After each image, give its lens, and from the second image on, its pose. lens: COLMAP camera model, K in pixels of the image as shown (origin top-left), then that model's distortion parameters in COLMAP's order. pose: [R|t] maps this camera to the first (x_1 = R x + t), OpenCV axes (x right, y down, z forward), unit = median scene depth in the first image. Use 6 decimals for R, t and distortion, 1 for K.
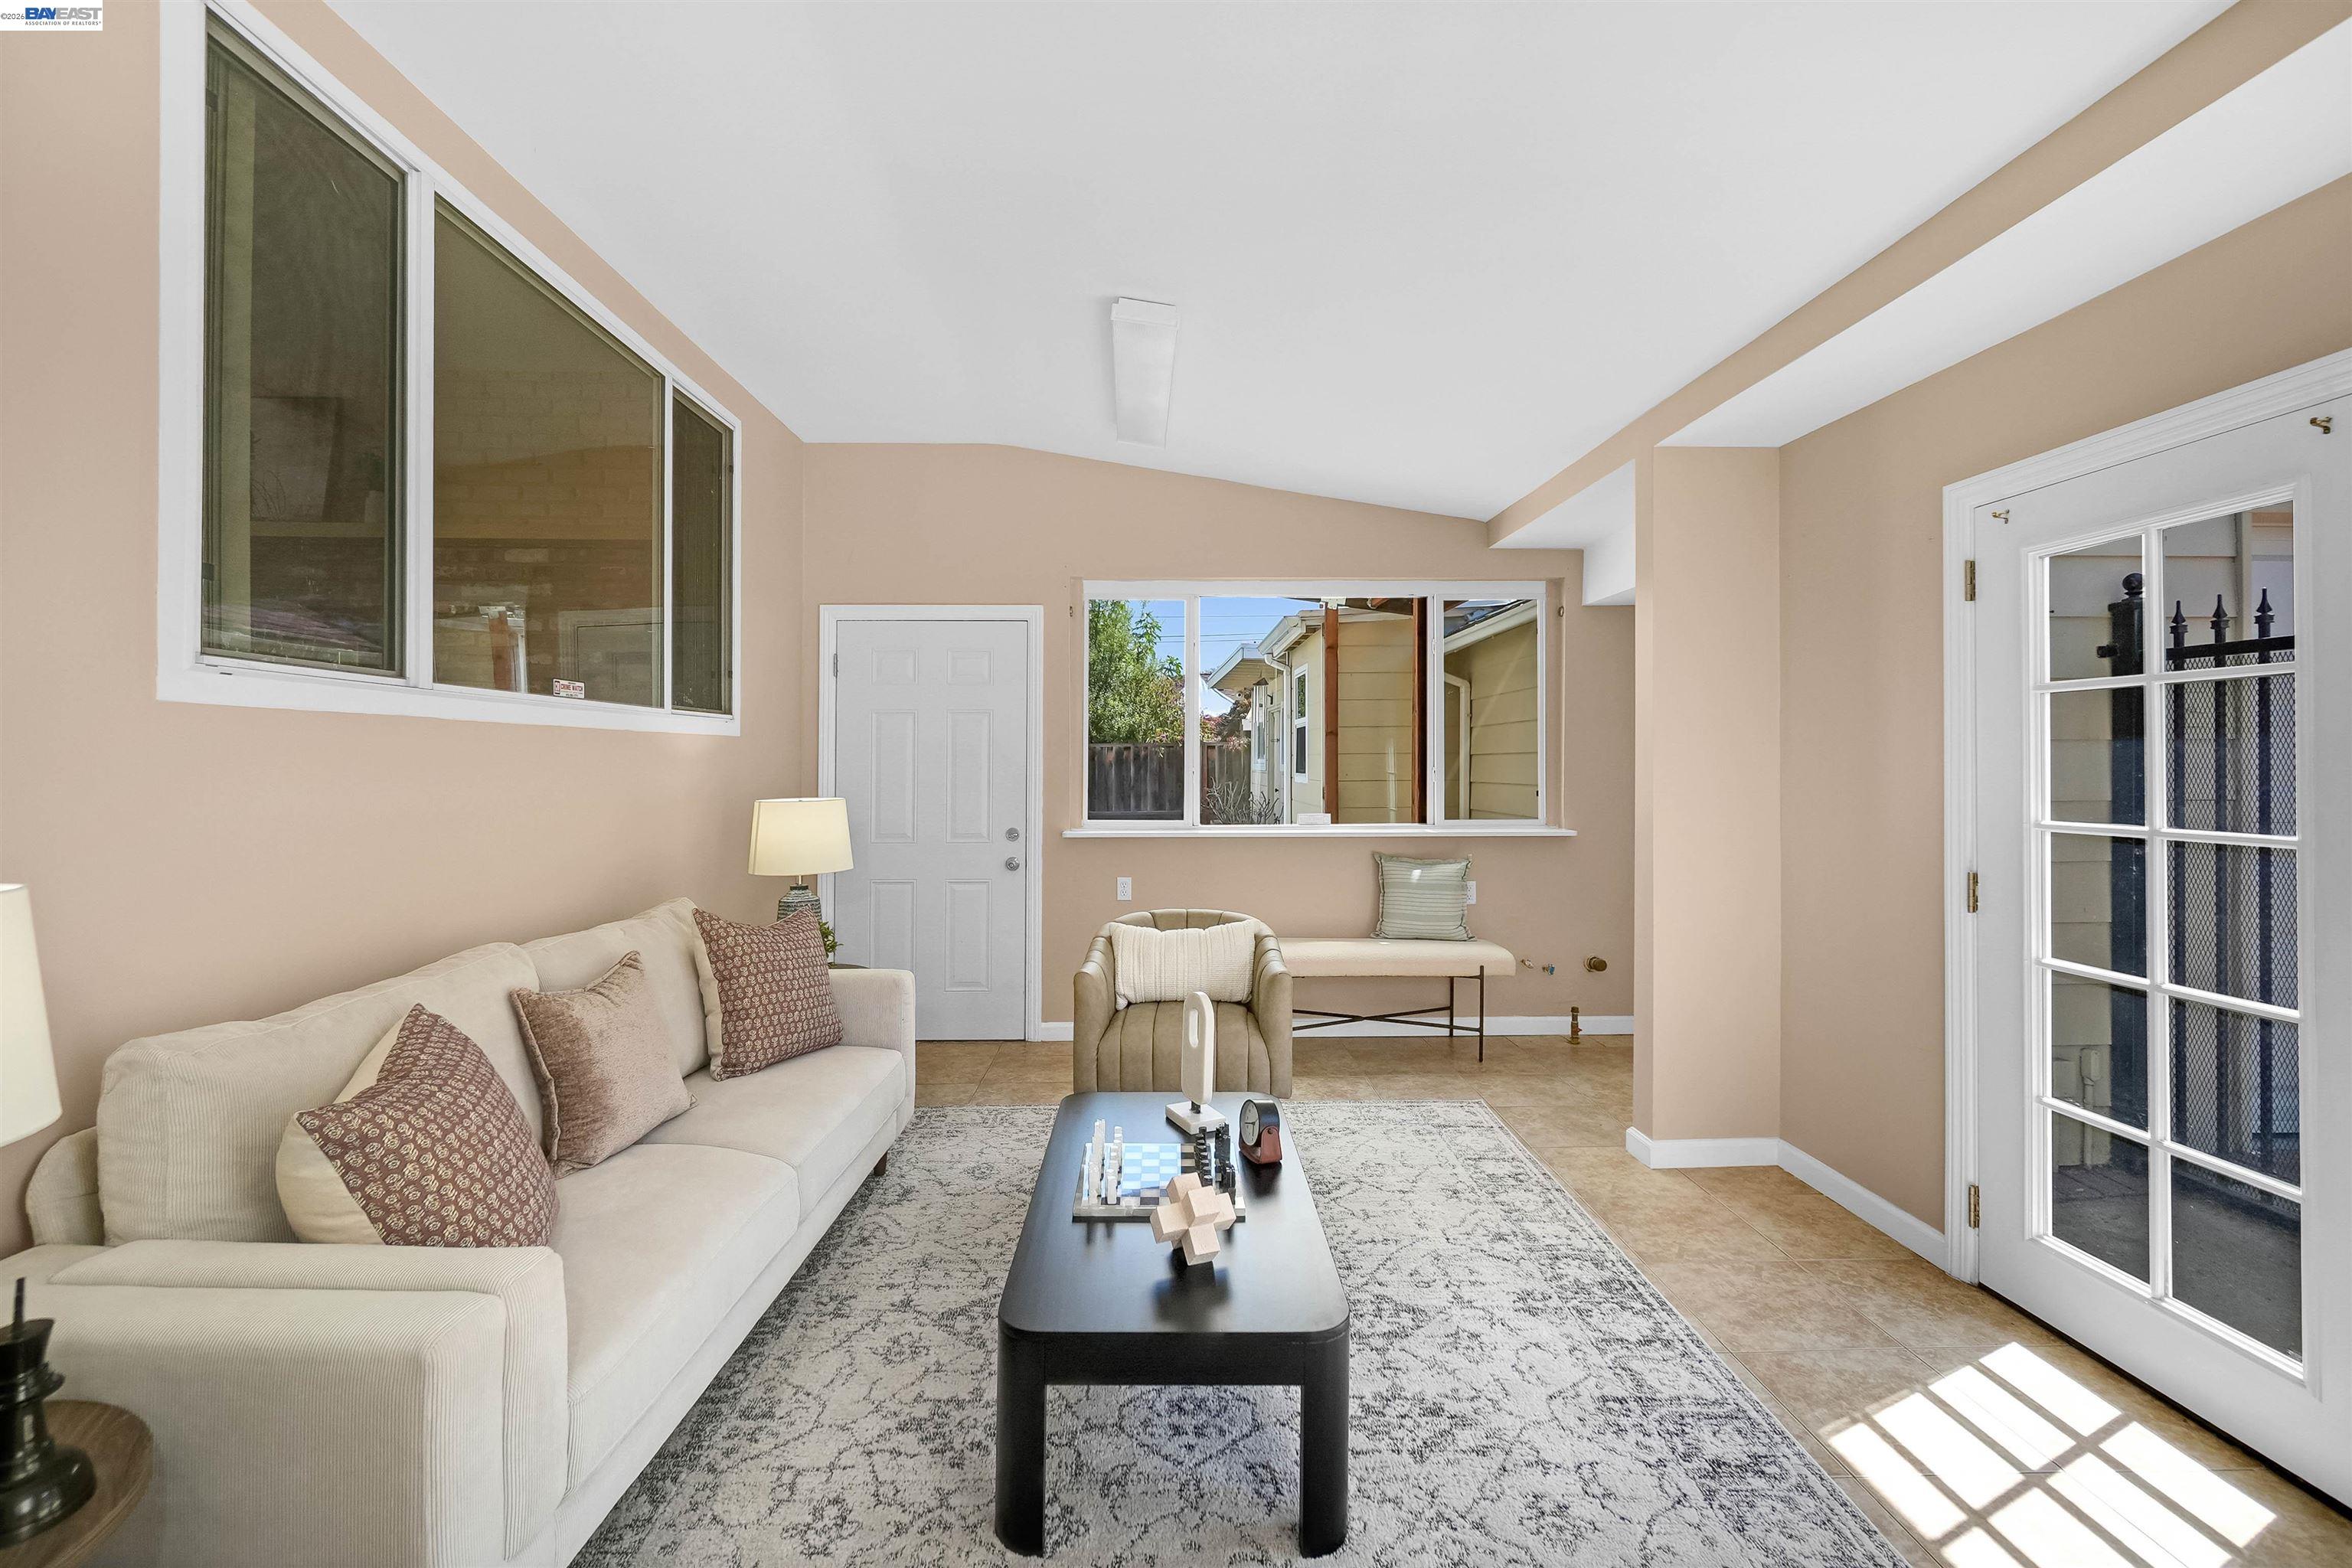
lens RADIAL K [[1015.9, 0, 1170.0], [0, 1015.9, 759.8], [0, 0, 1]] dist [-0.005915, -0.000231]
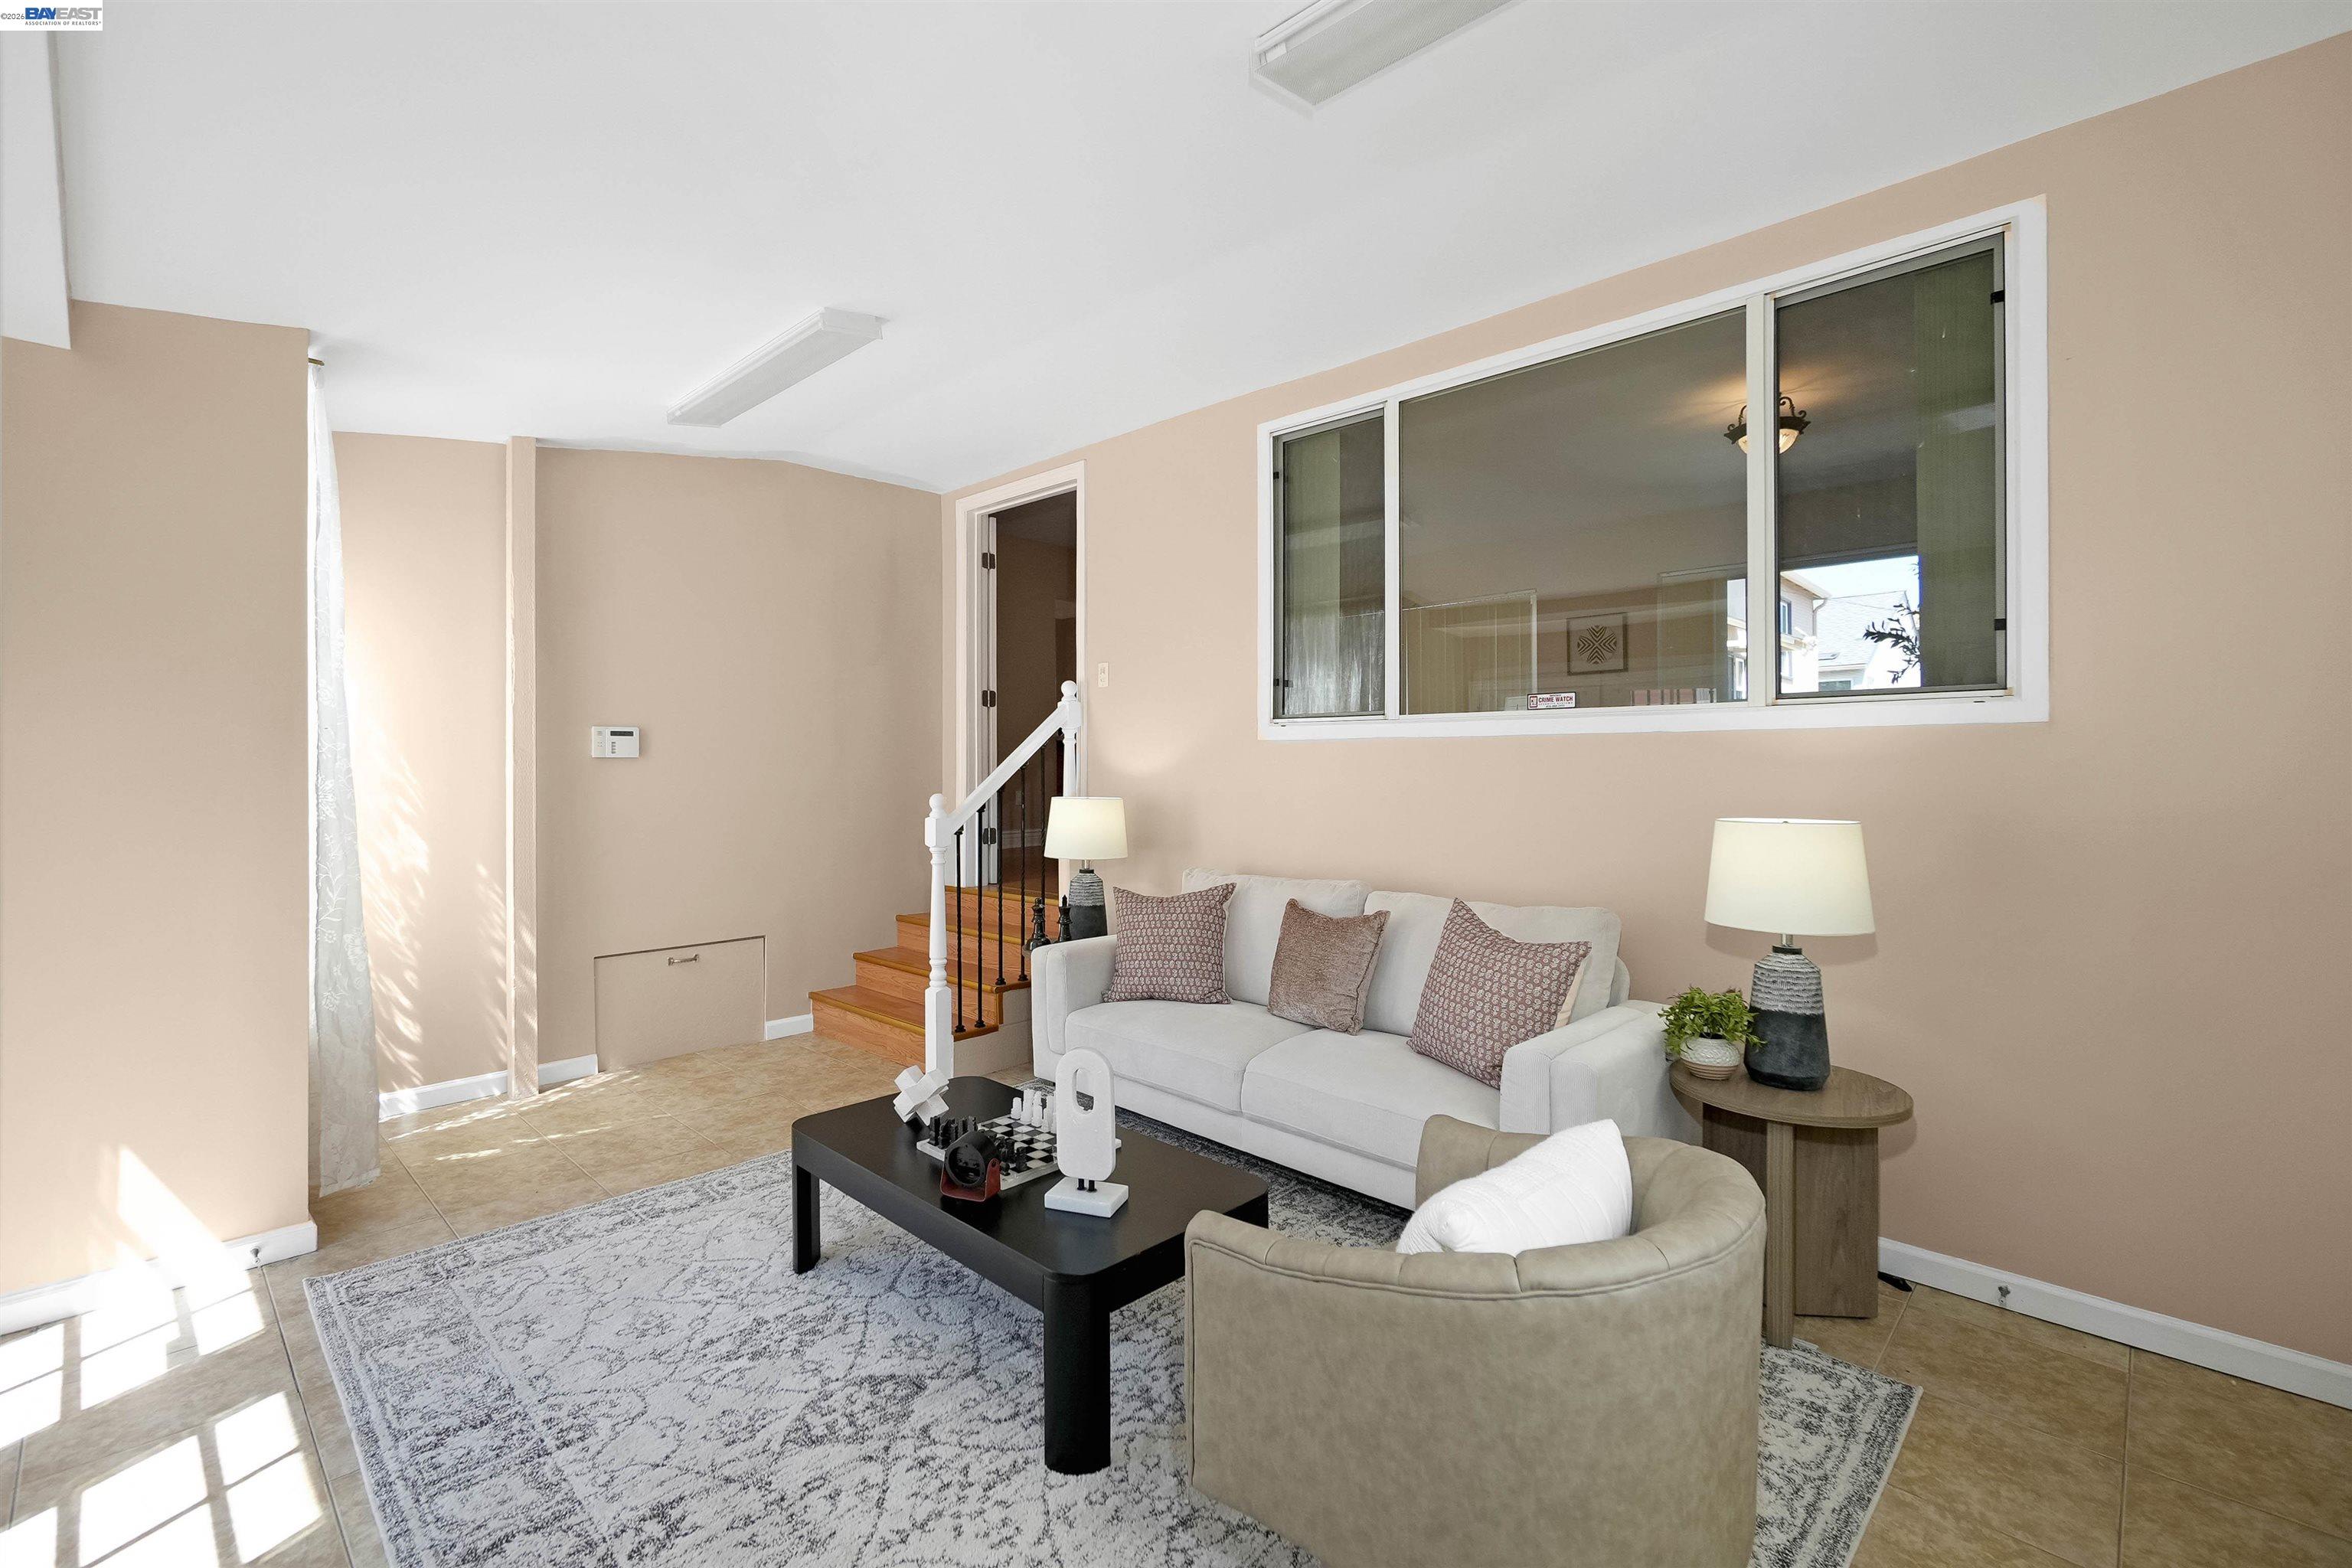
lens RADIAL K [[1038.8, 0, 1164.4], [0, 1038.8, 776.1], [0, 0, 1]] dist [-0.004723, 0.001440]
pose [[-0.715082, 0.006884, -0.699007, 0.655037], [0.001277, 0.999963, 0.008541, 0.003159], [0.699039, 0.005215, -0.715064, 1.901048]]
